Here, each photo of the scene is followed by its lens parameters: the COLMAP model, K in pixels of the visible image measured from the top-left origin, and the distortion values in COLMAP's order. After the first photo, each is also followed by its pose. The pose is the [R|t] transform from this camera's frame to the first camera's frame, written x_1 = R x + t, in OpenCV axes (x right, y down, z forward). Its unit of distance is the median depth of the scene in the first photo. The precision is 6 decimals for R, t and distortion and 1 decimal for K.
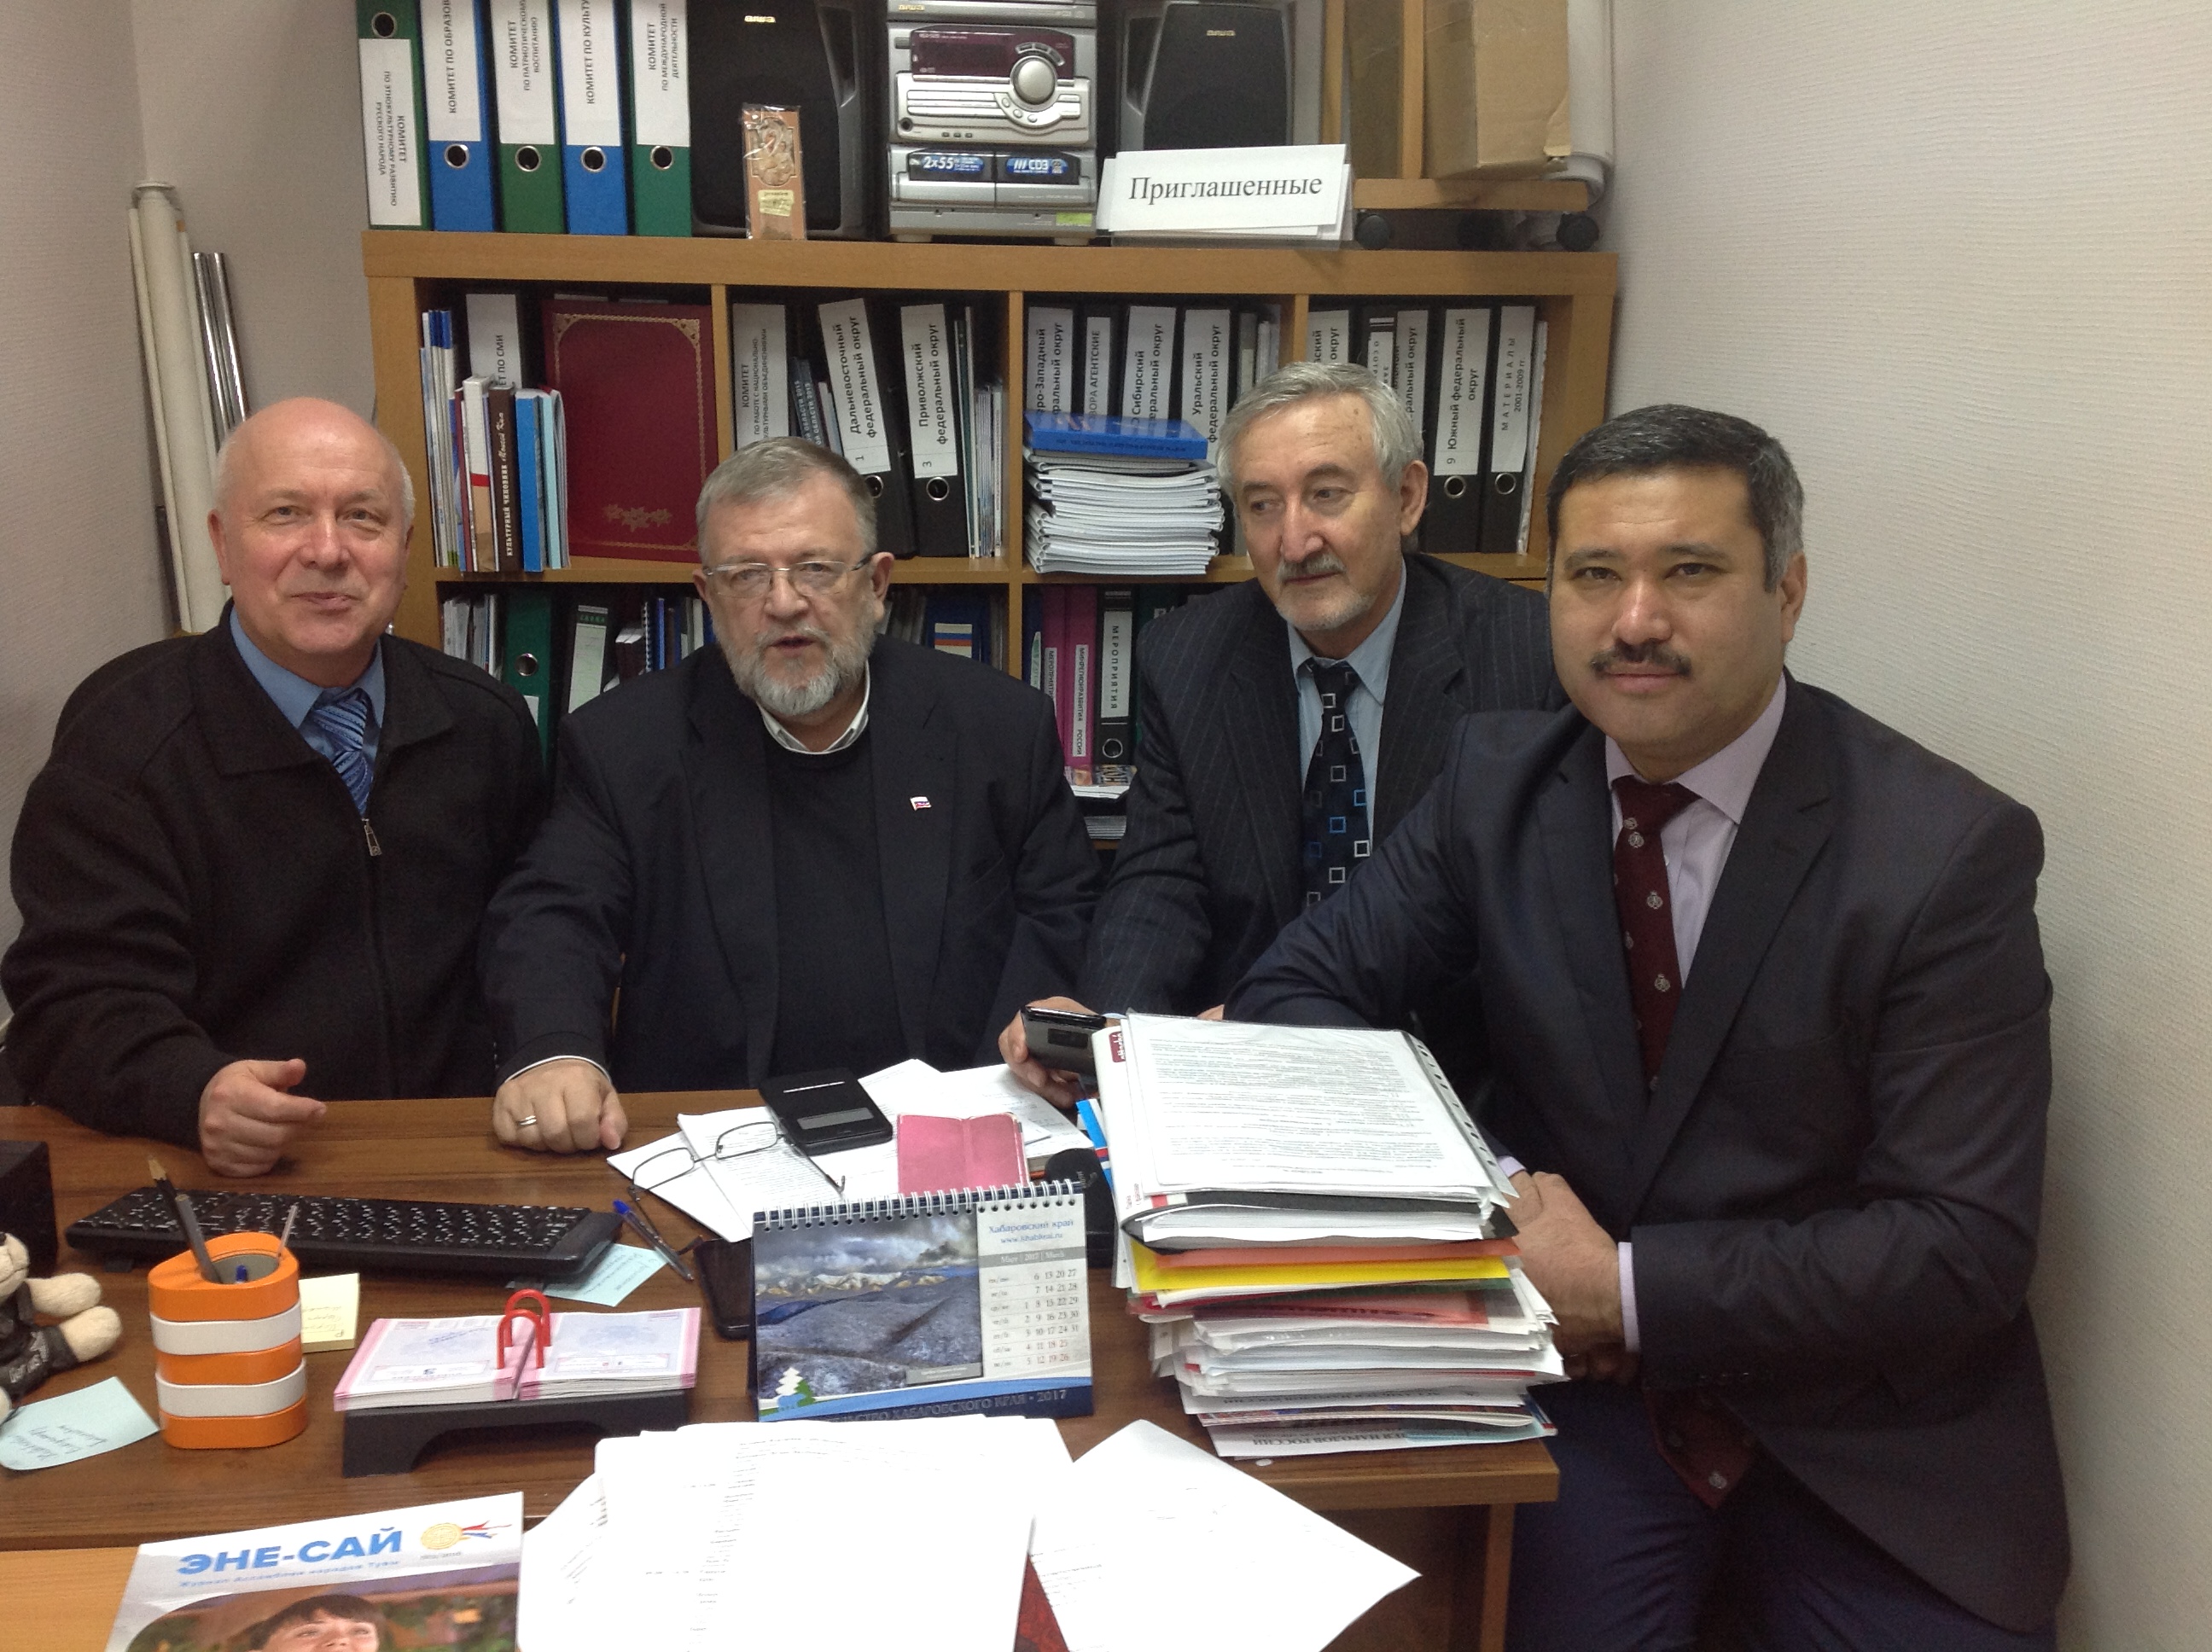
lens RADIAL K [[2110.7, 0, 1045.1], [0, 2110.7, 830.7], [0, 0, 1]] dist [0.179685, -0.549195]
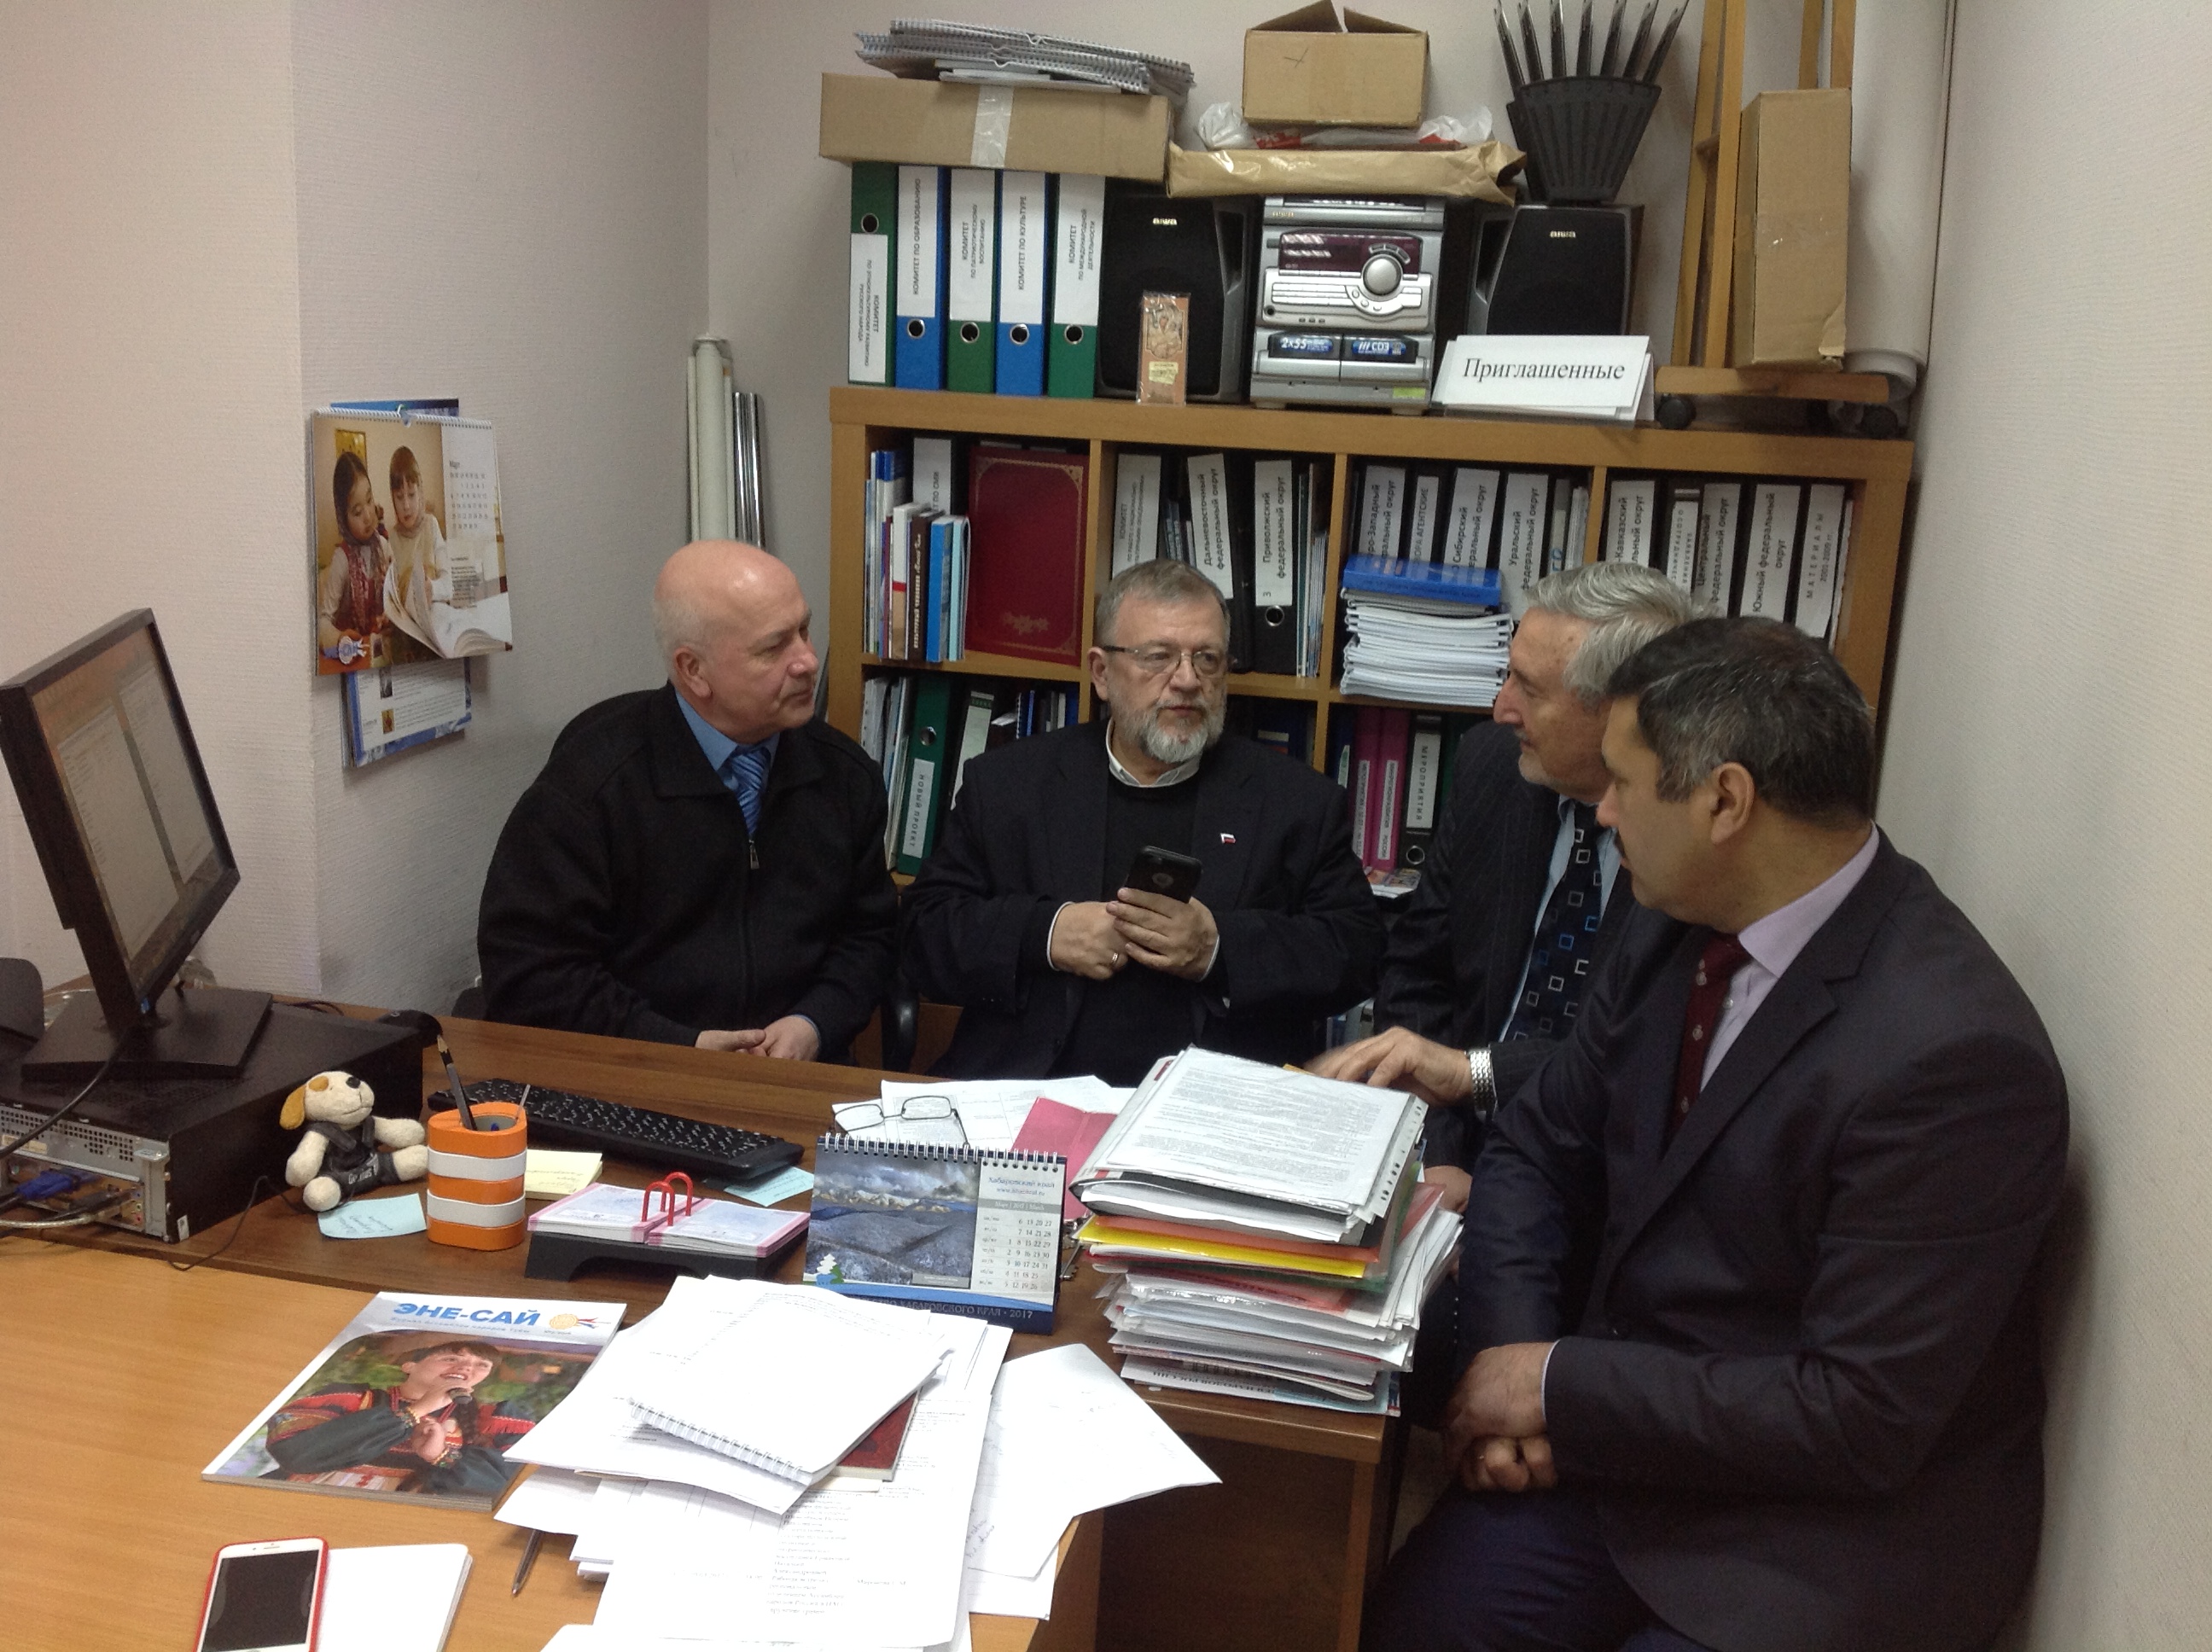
lens RADIAL K [[2110.7, 0, 1045.1], [0, 2110.7, 830.7], [0, 0, 1]] dist [0.179685, -0.549195]
pose [[0.942176, 0.101345, -0.319427, 0.223500], [-0.116389, 0.992800, -0.028314, 0.003367], [0.314258, 0.063854, 0.947188, -0.138184]]
